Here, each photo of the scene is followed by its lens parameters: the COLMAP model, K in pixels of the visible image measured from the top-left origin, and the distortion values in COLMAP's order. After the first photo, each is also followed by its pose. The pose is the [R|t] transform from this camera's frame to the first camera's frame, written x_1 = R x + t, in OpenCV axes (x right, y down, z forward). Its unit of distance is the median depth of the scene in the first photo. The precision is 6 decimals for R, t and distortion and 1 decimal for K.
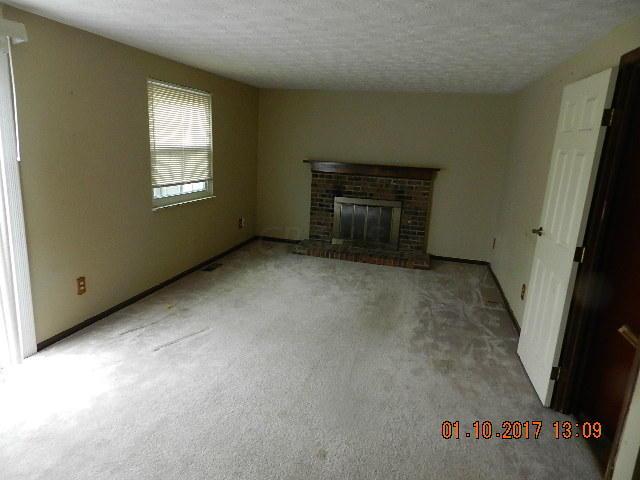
lens RADIAL K [[431.6, 0, 319.5], [0, 431.6, 241.4], [0, 0, 1]] dist [0.001657, 0.000468]
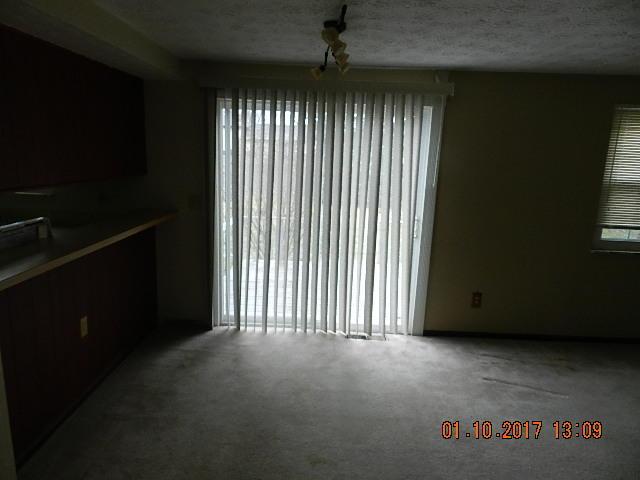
lens RADIAL K [[431.6, 0, 319.4], [0, 431.6, 238.5], [0, 0, 1]] dist [0.001657, 0.000468]
pose [[0.207181, 0.128128, -0.969876, 0.428283], [-0.242442, 0.967186, 0.075983, -0.037859], [0.947786, 0.219397, 0.231447, 0.322053]]
